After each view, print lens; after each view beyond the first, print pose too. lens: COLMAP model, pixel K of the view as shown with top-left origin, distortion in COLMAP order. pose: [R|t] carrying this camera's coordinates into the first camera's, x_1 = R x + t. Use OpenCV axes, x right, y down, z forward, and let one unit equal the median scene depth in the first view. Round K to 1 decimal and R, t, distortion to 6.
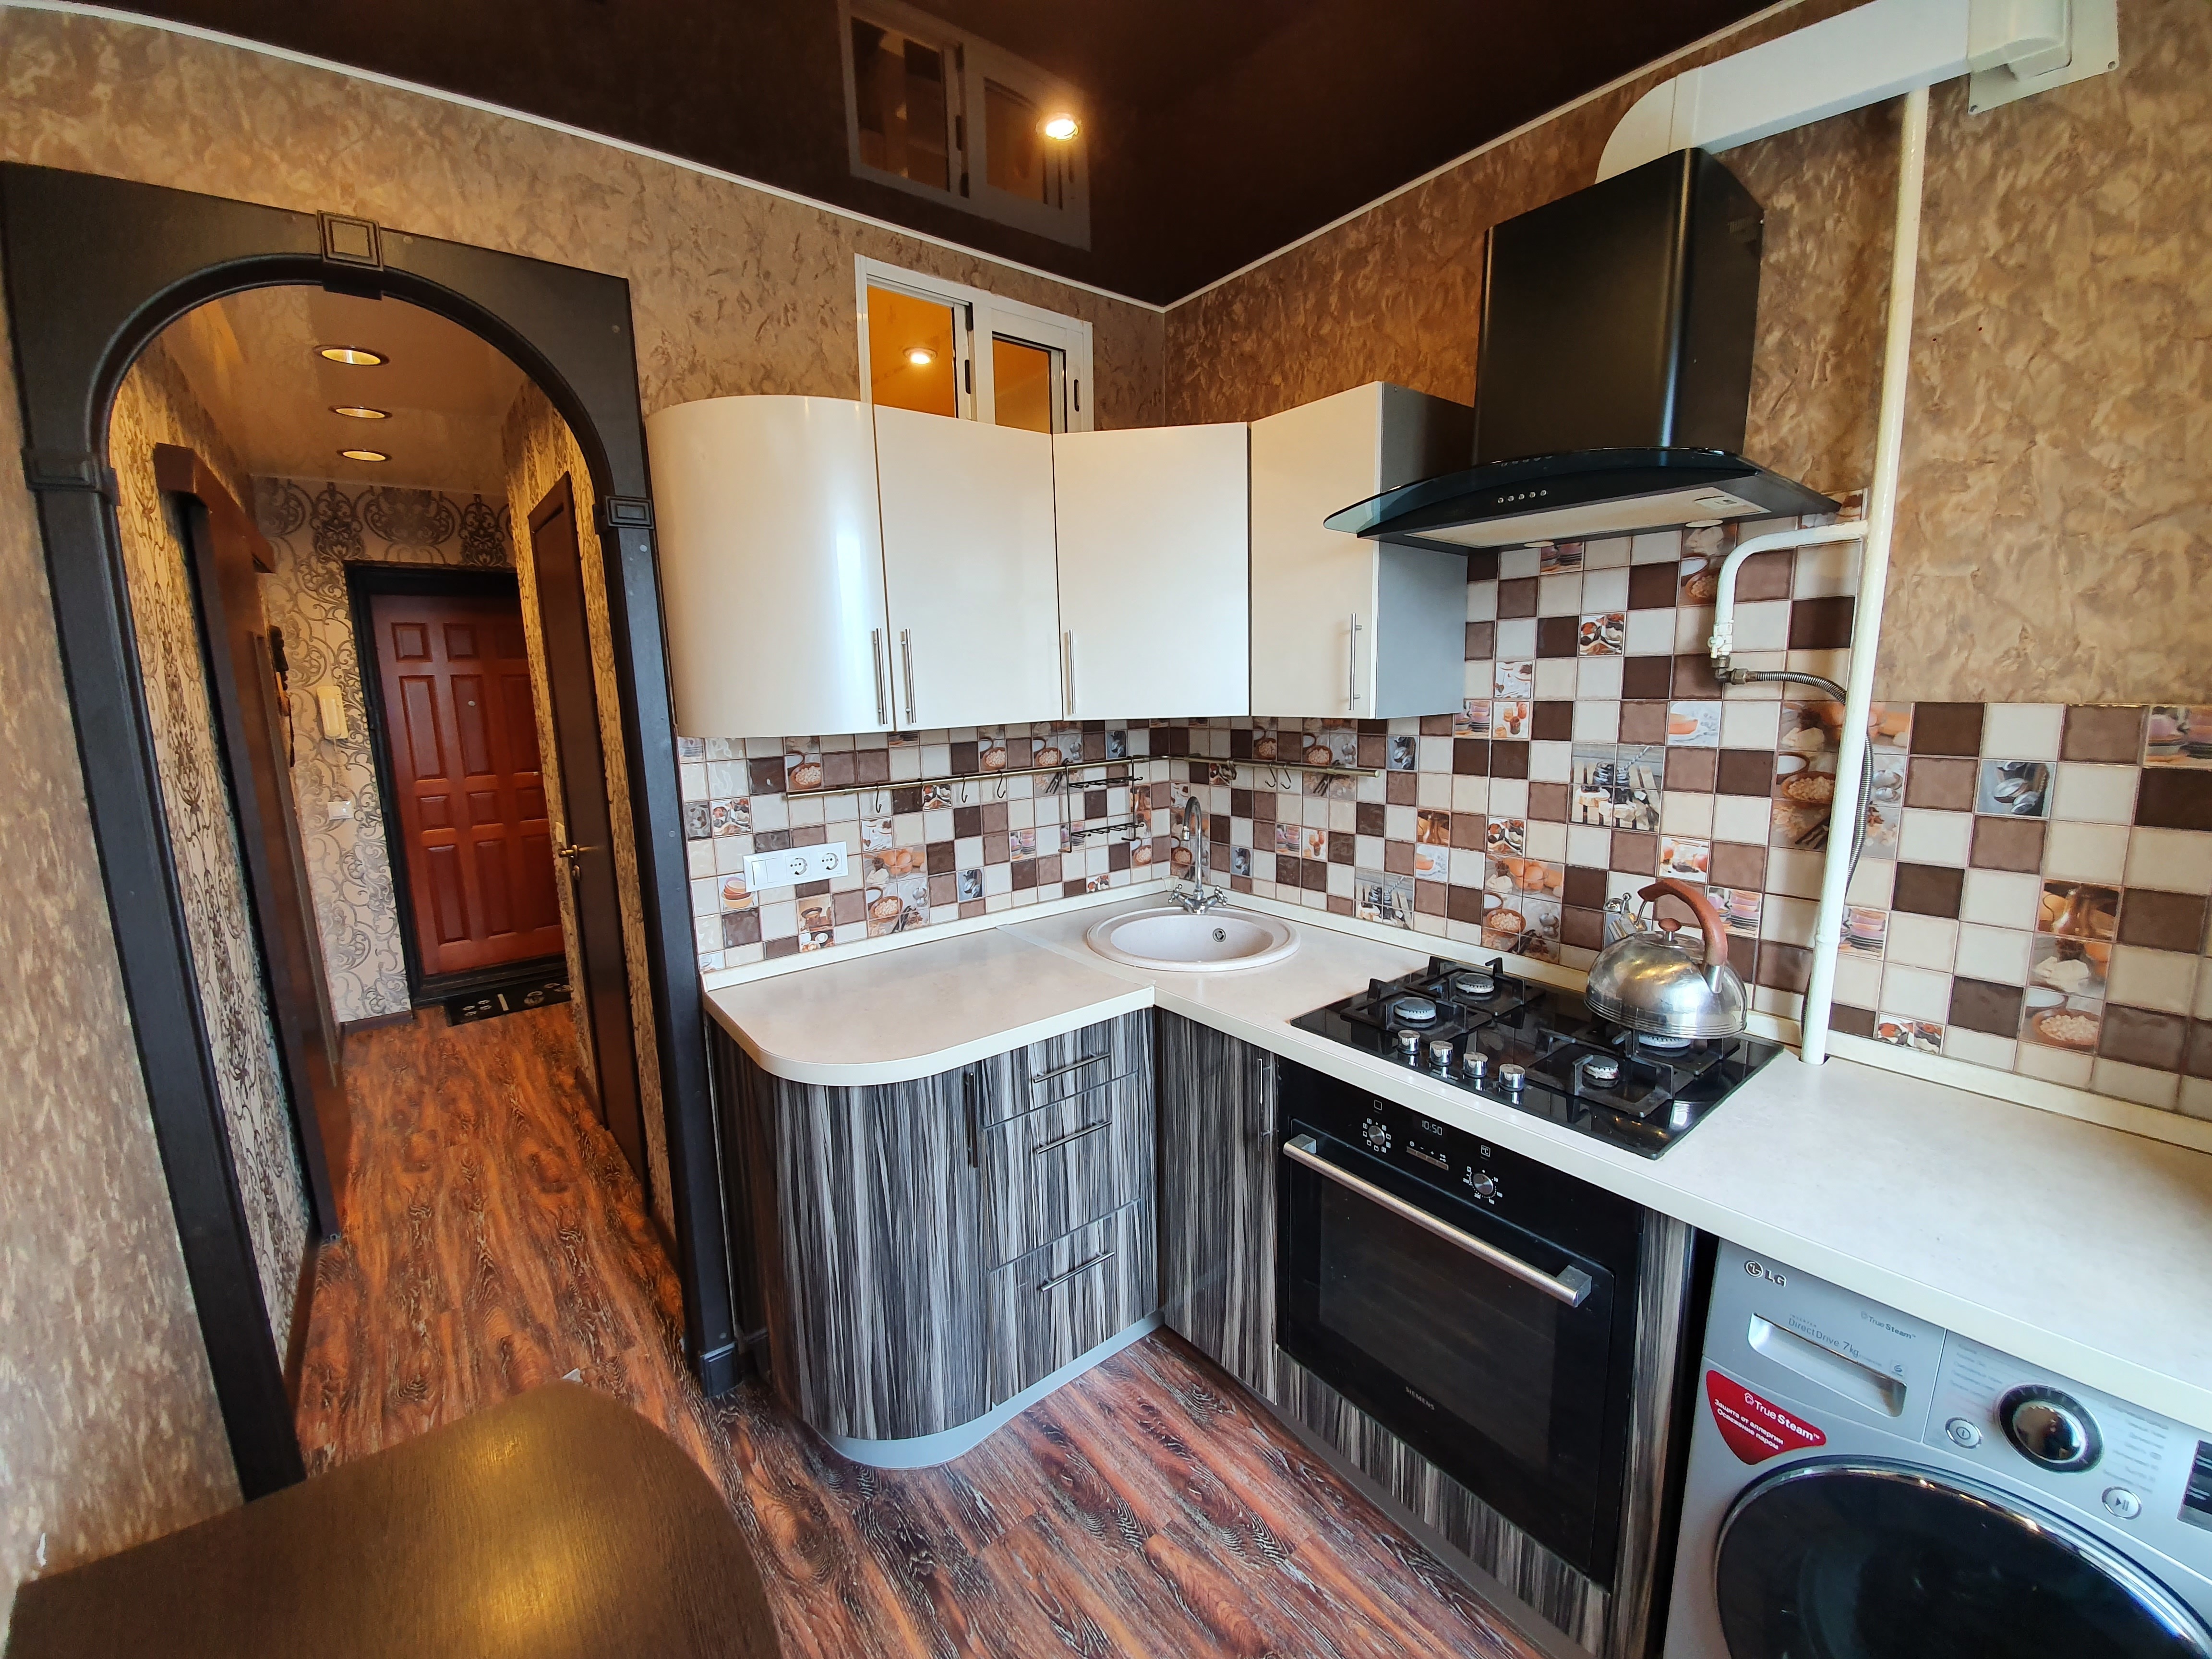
lens RADIAL K [[884.8, 0, 1090.4], [0, 884.8, 820.9], [0, 0, 1]] dist [-0.002125, -0.000654]
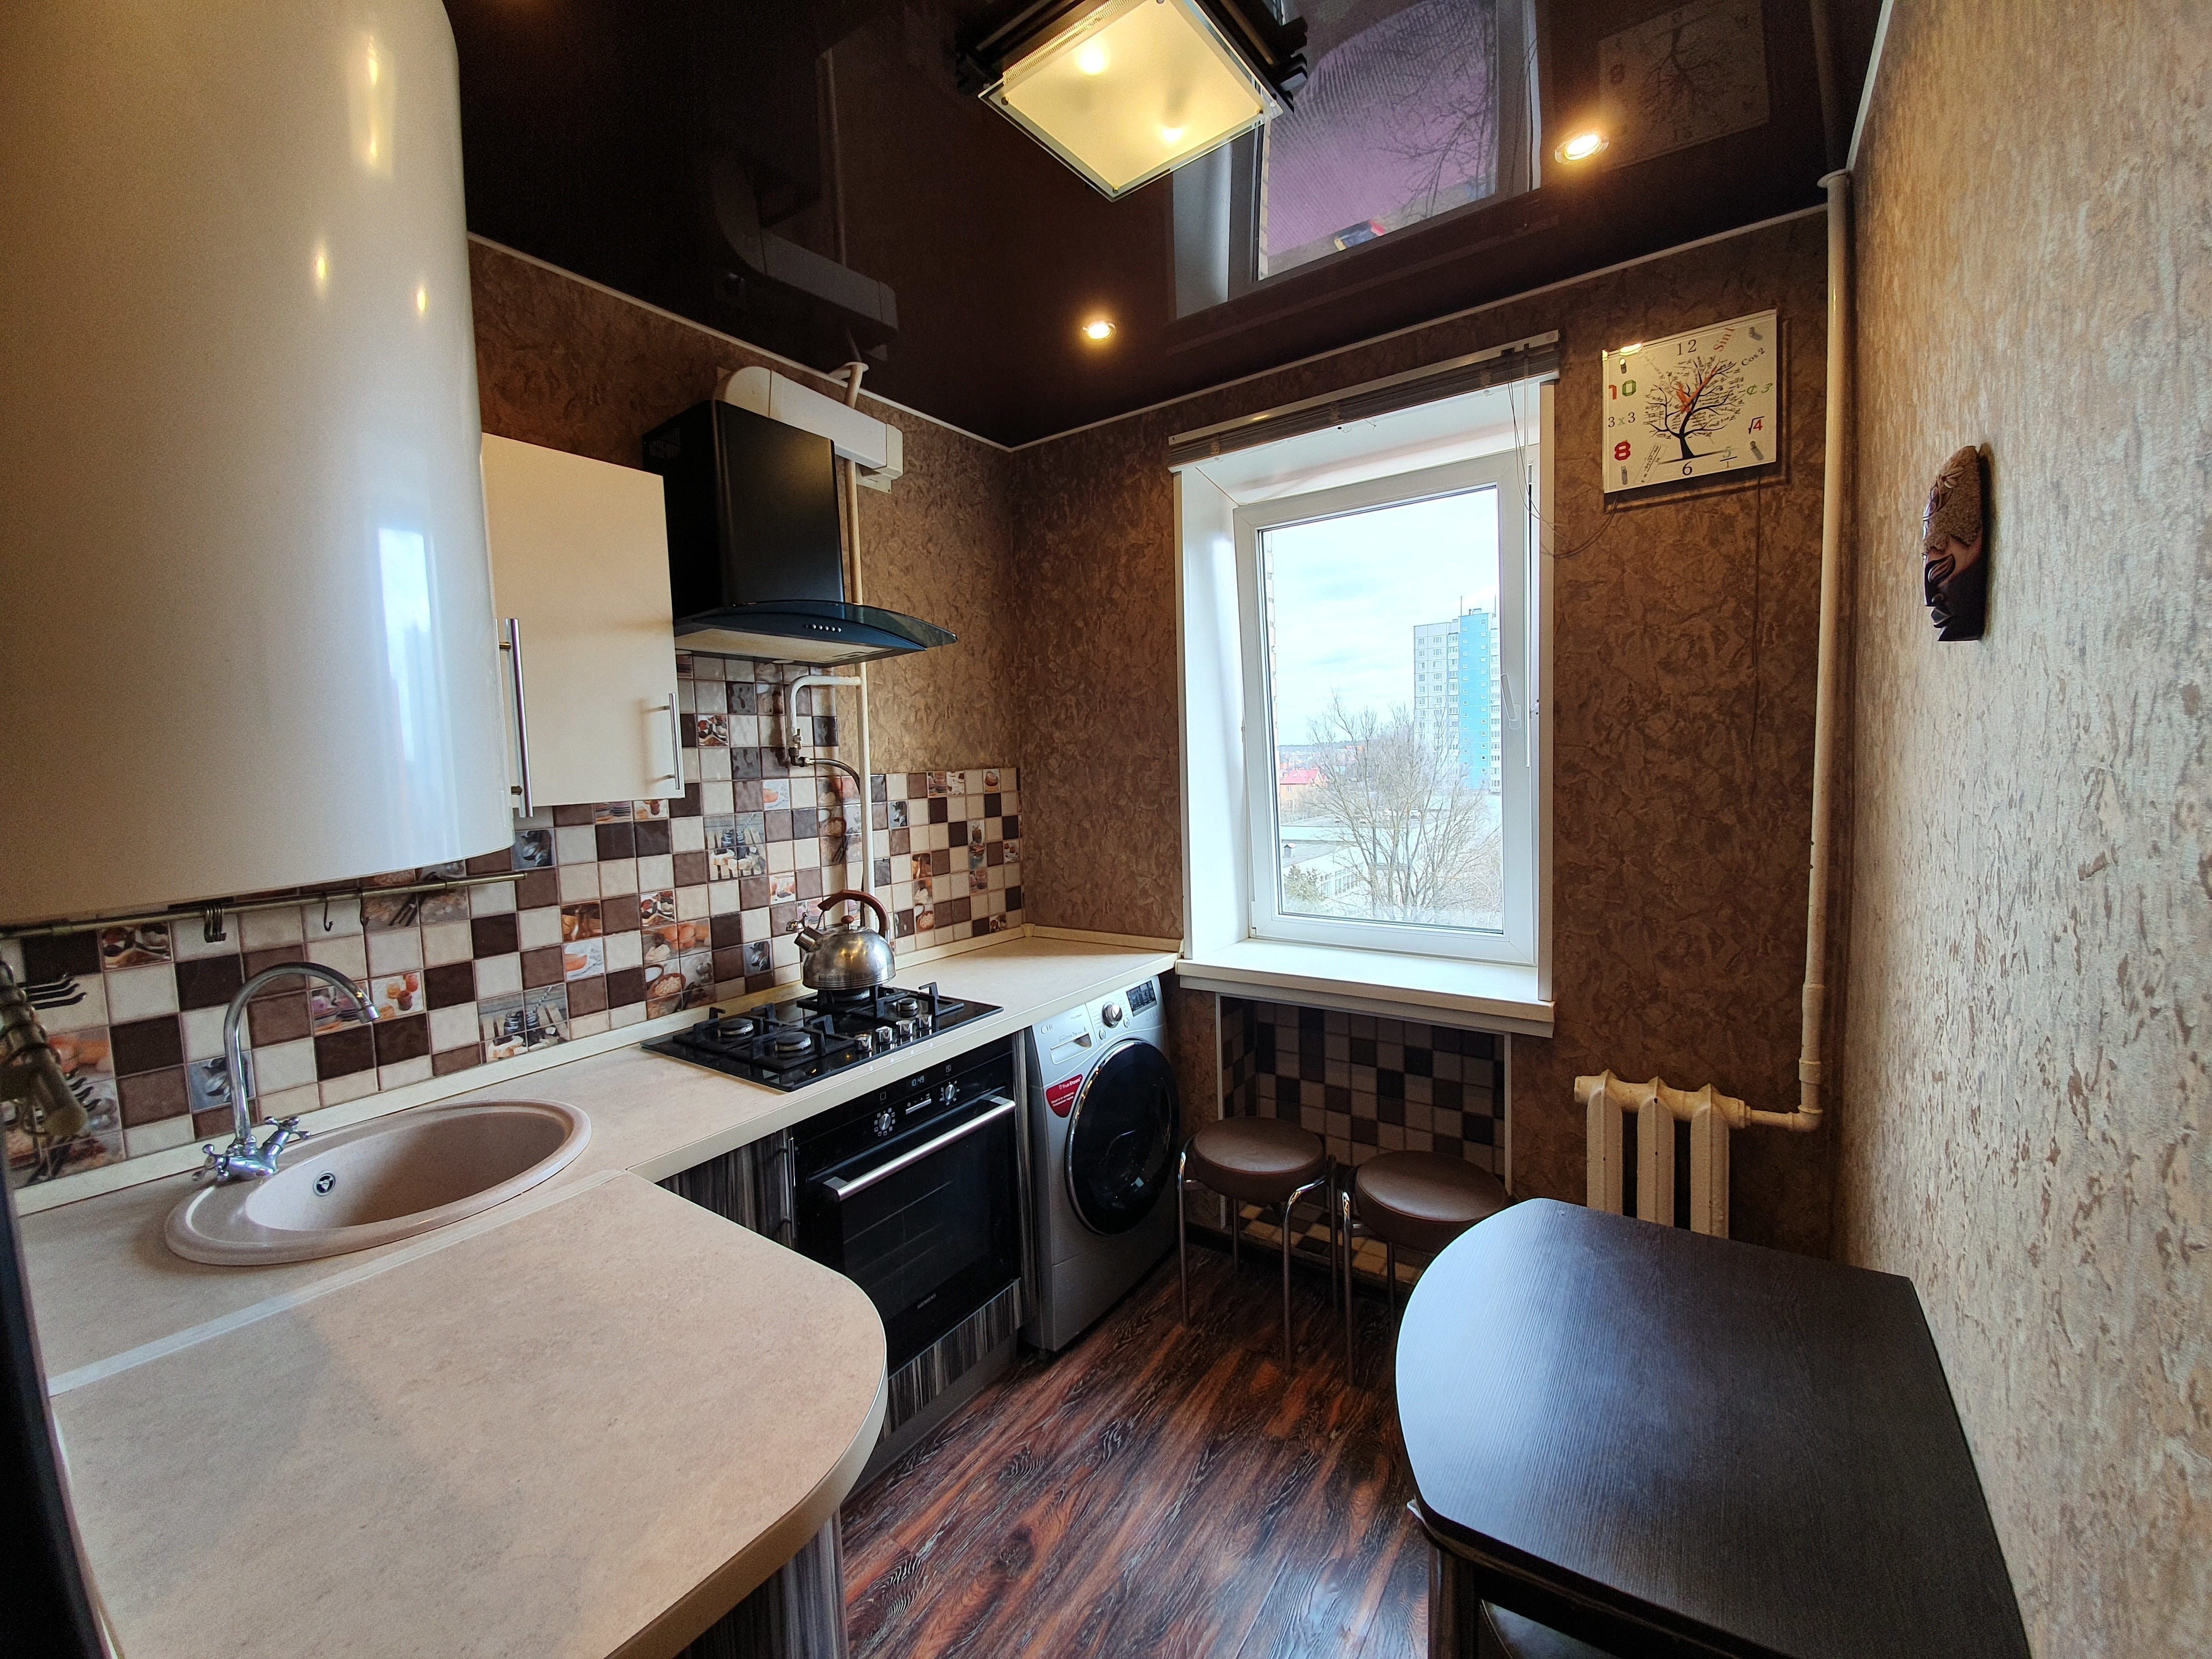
lens RADIAL K [[884.8, 0, 1090.4], [0, 884.8, 820.9], [0, 0, 1]] dist [-0.002125, -0.000654]
pose [[-0.288007, -0.034219, 0.957017, -0.777890], [0.193623, 0.976640, 0.093190, -0.092890], [-0.937850, 0.212140, -0.274653, 0.836139]]
